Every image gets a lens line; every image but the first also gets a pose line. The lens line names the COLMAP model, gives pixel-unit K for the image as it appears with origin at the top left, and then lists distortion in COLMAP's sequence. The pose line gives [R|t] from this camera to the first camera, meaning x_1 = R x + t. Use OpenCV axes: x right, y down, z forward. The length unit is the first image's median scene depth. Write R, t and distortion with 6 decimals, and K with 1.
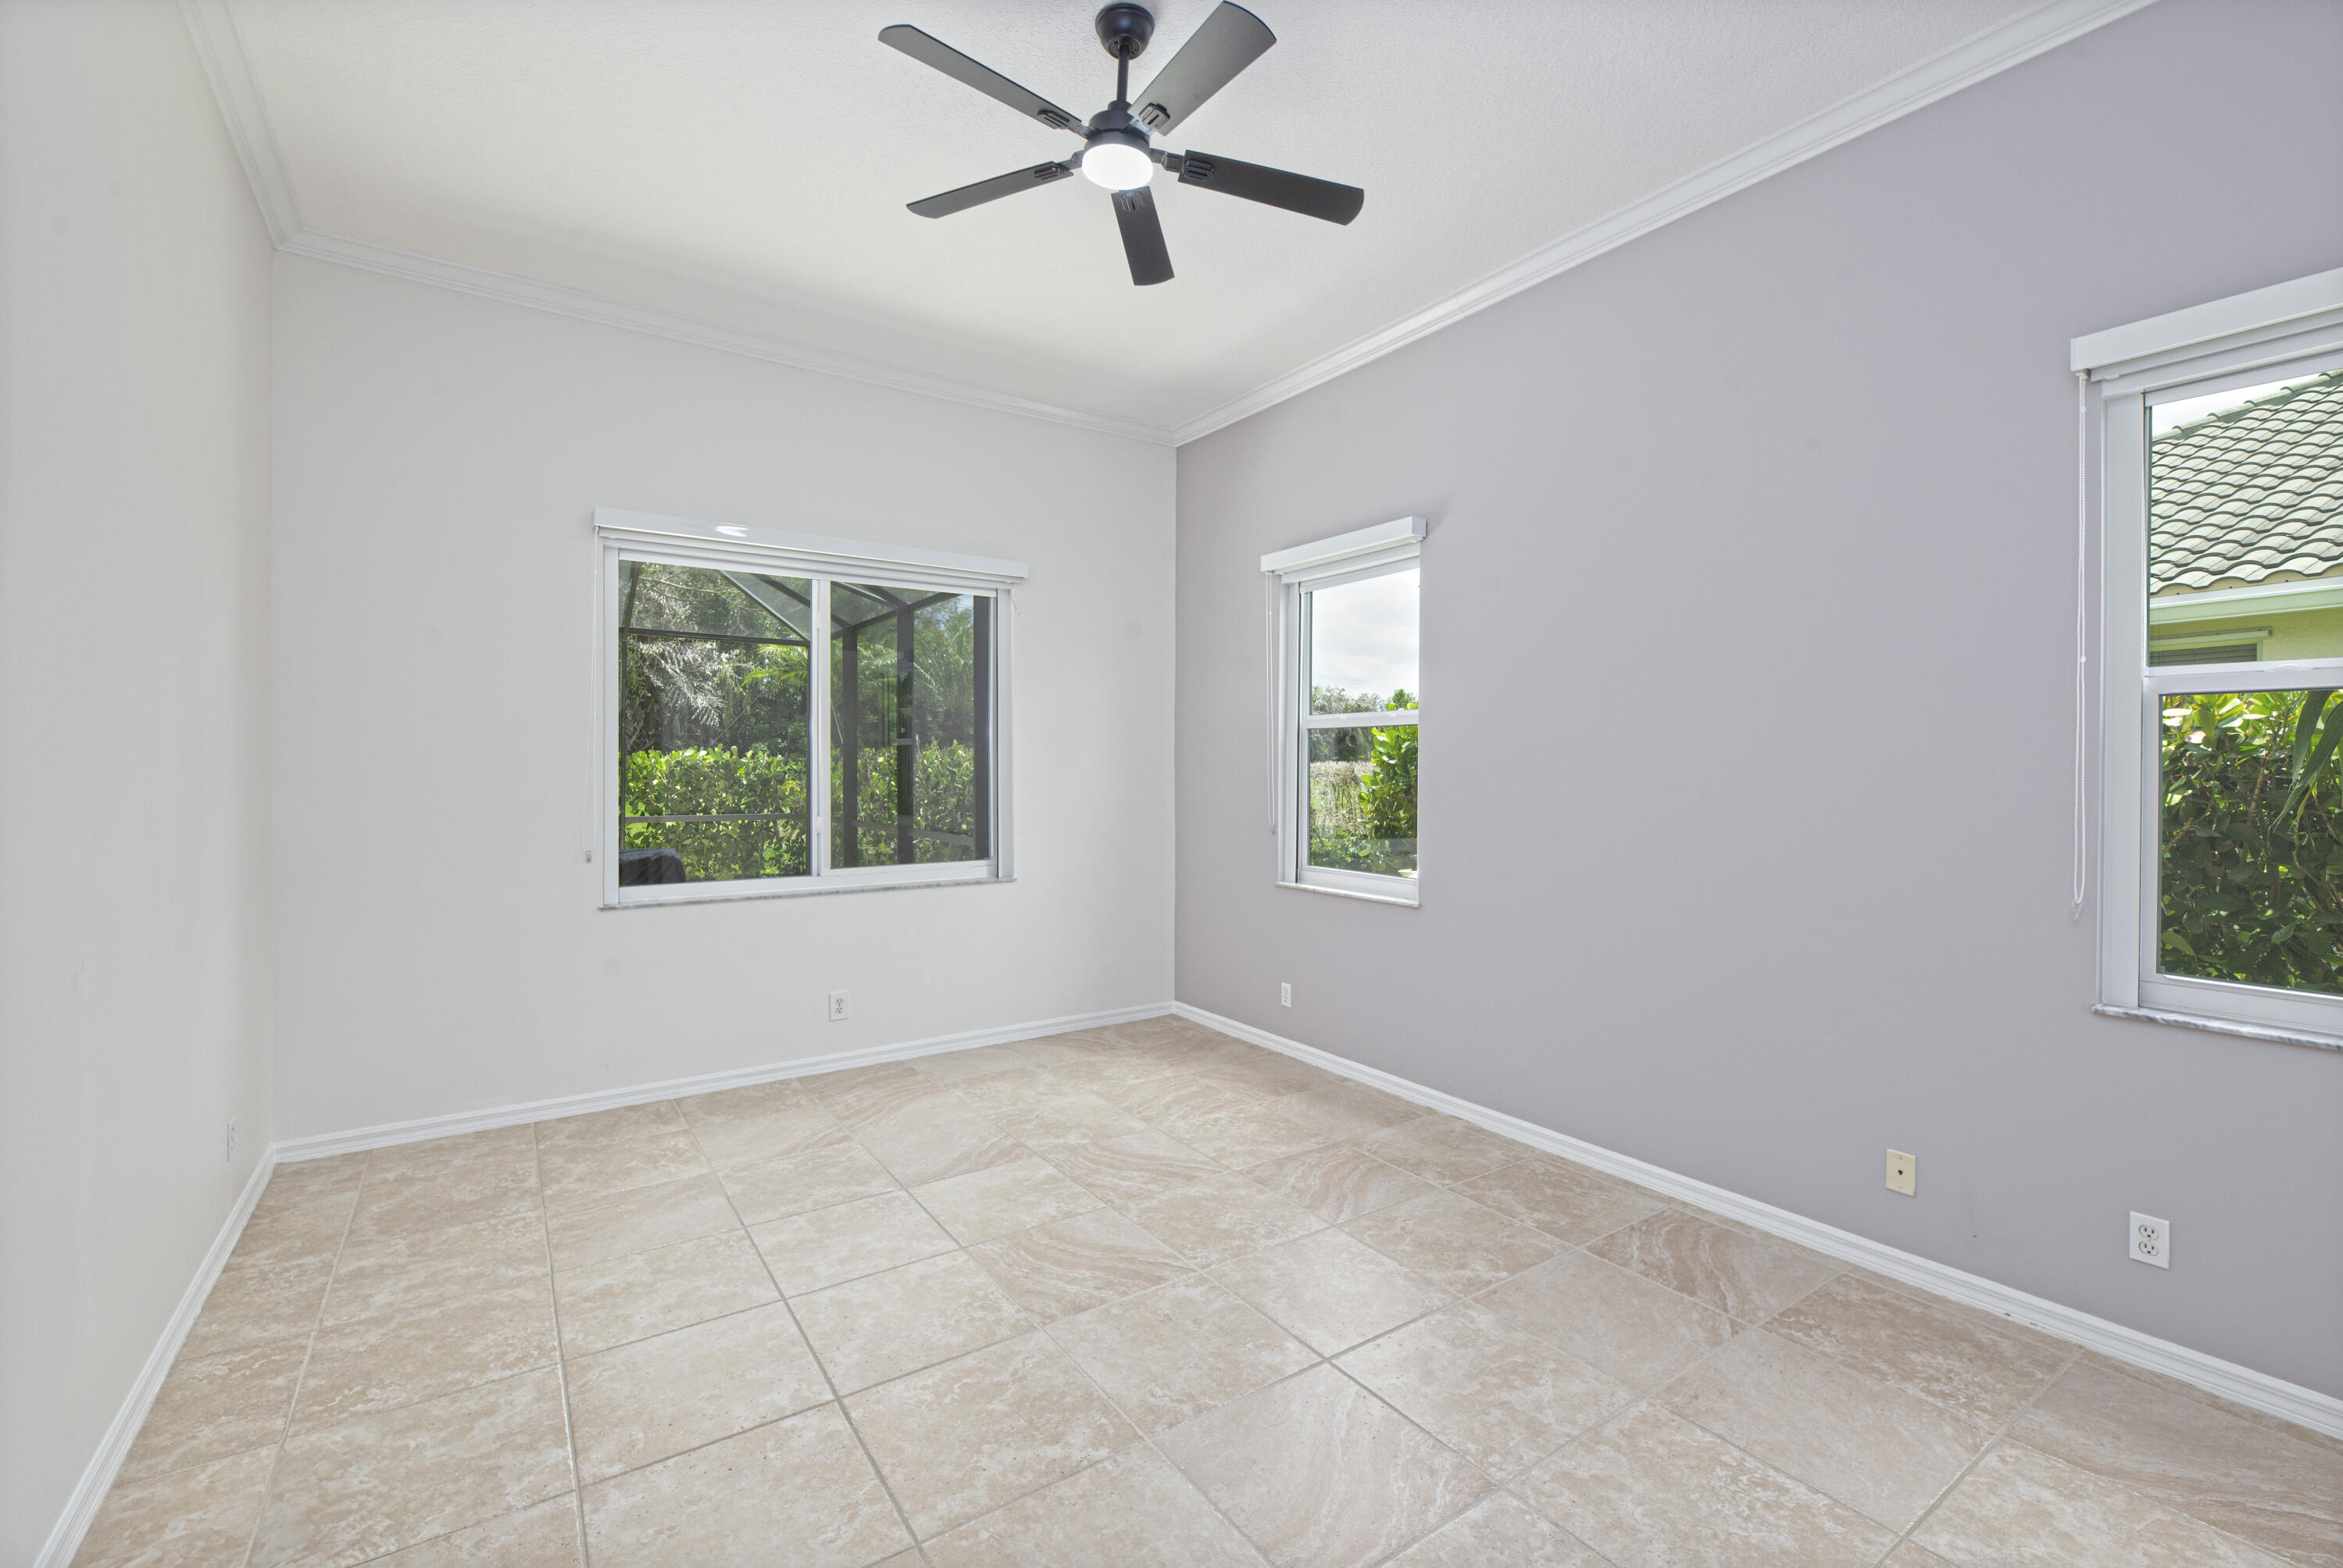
lens RADIAL K [[1011.4, 0, 1168.1], [0, 1011.4, 769.0], [0, 0, 1]] dist [-0.002008, -0.001599]
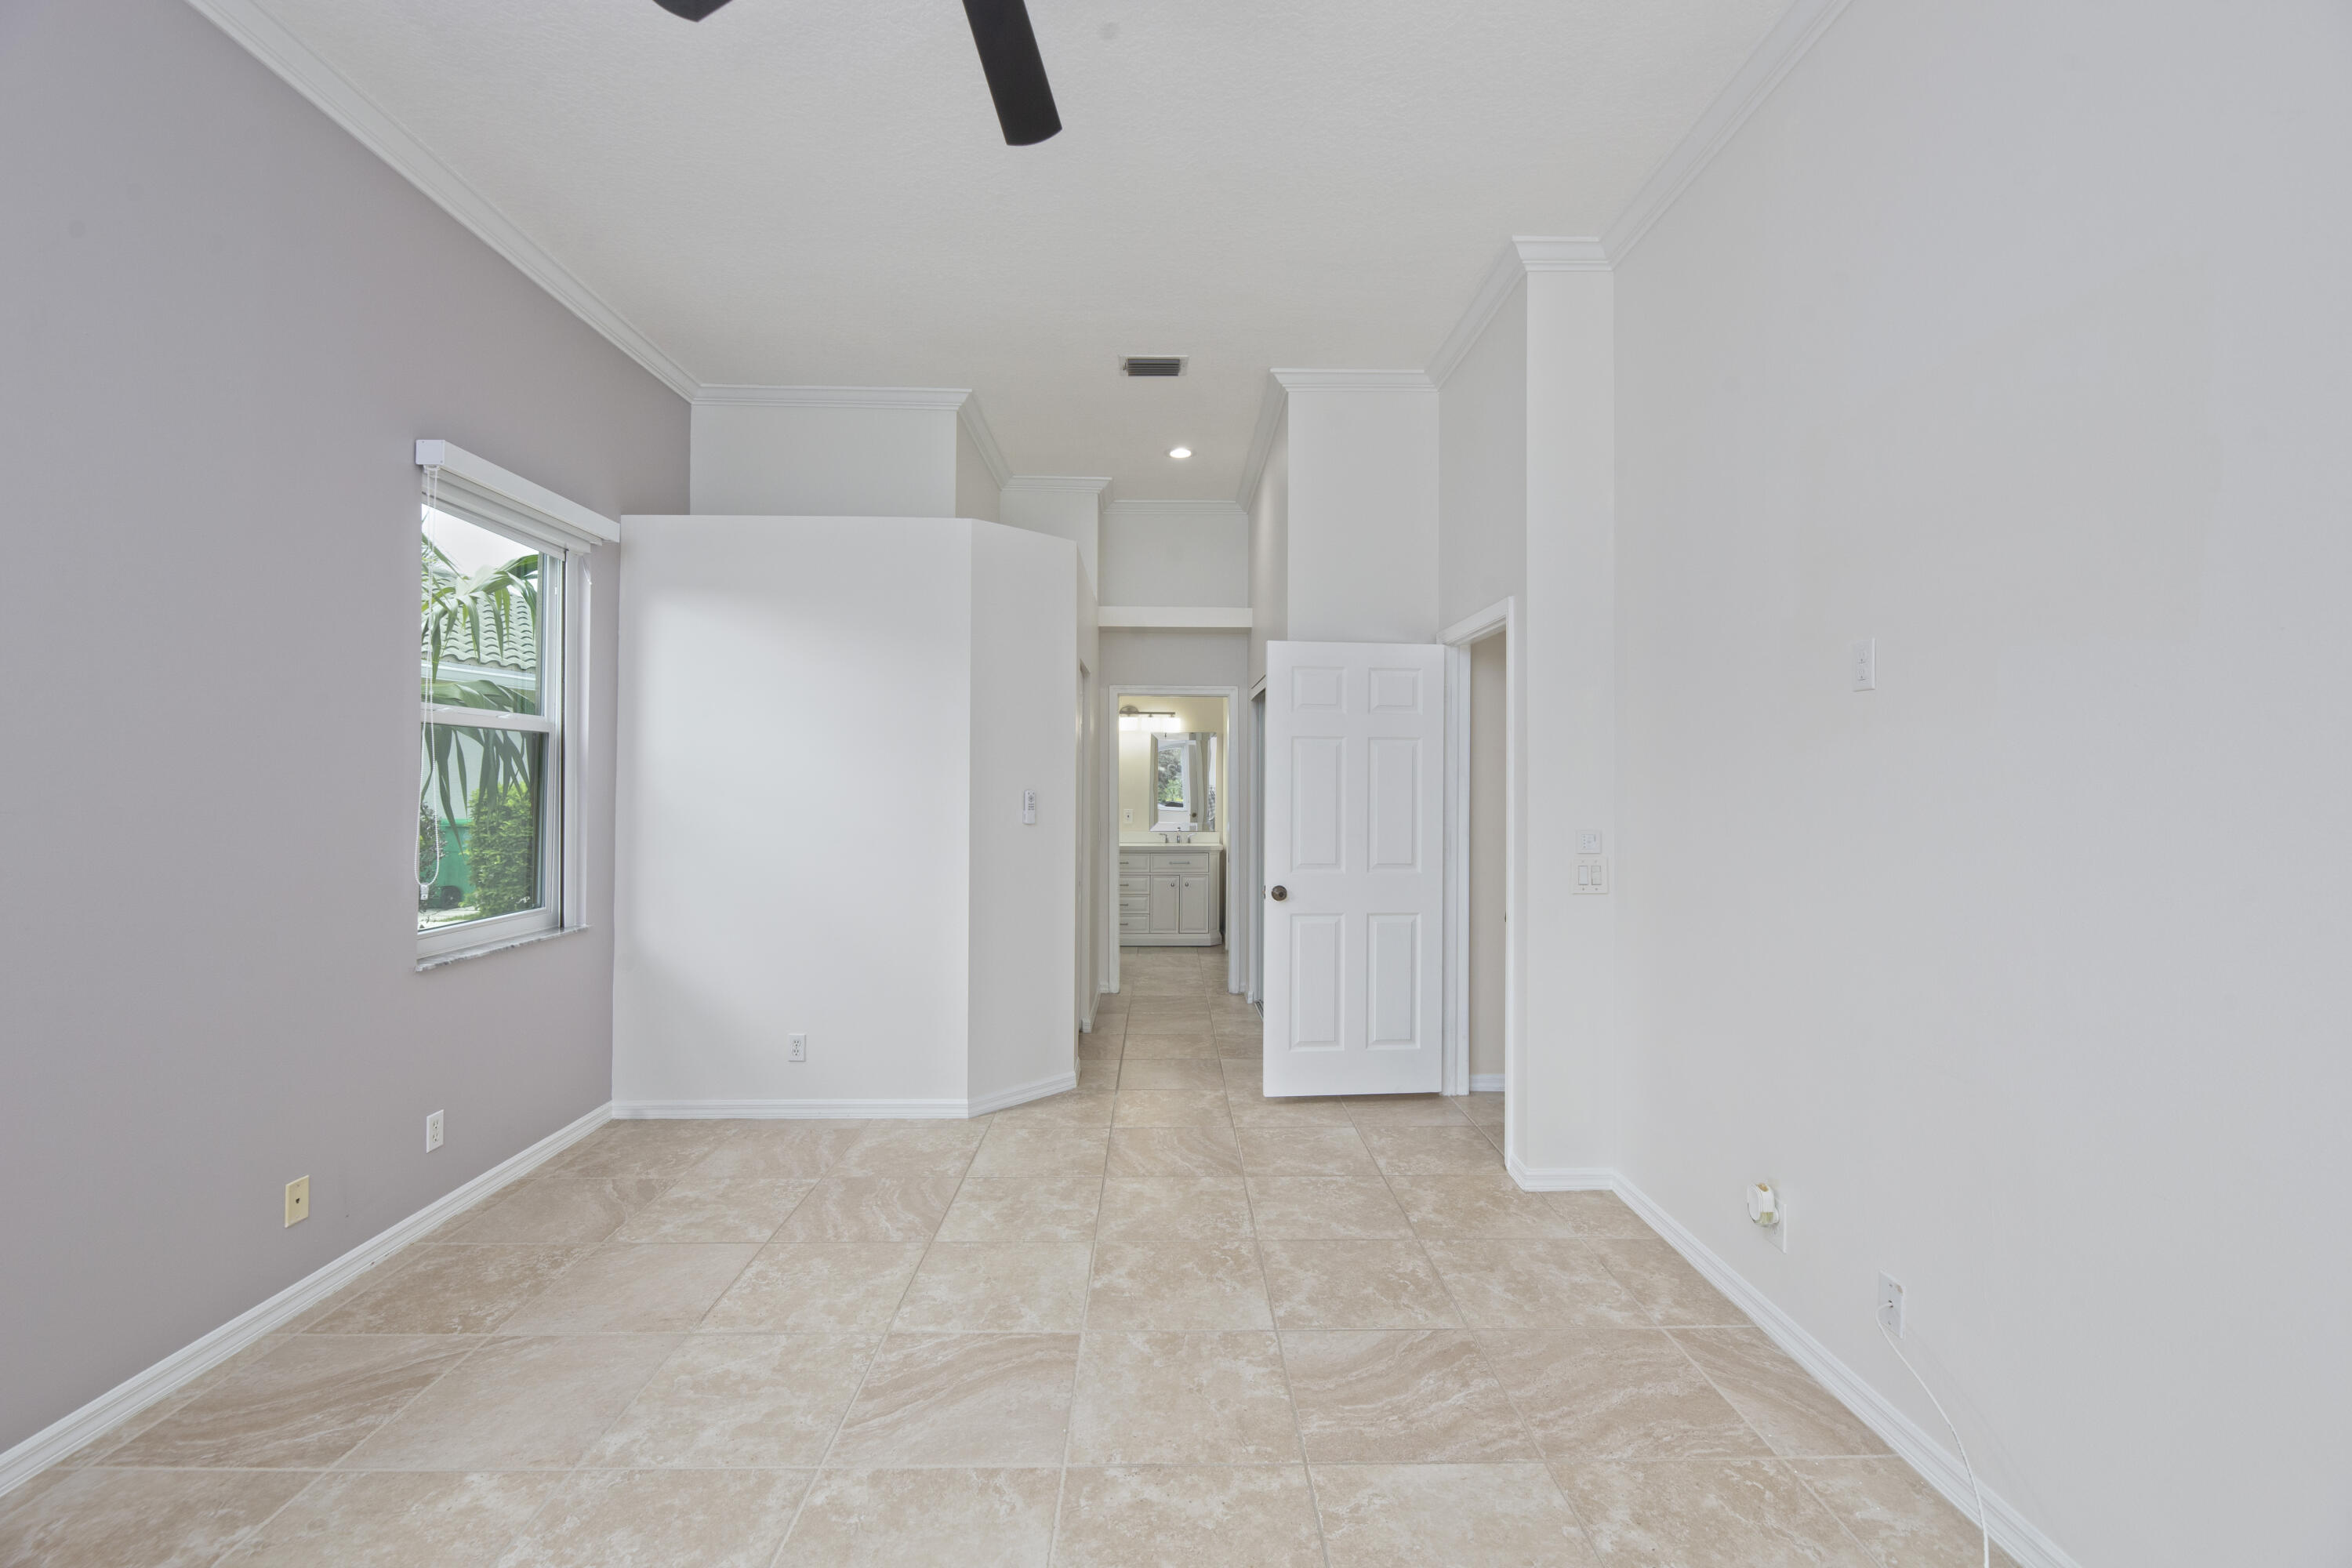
lens RADIAL K [[1015.3, 0, 1178.5], [0, 1015.3, 783.1], [0, 0, 1]] dist [-0.002008, -0.001599]
pose [[-0.842865, -0.009467, 0.538041, -0.624930], [-0.007564, 0.999955, 0.005744, -0.010149], [-0.538071, 0.000772, -0.842899, 1.732097]]
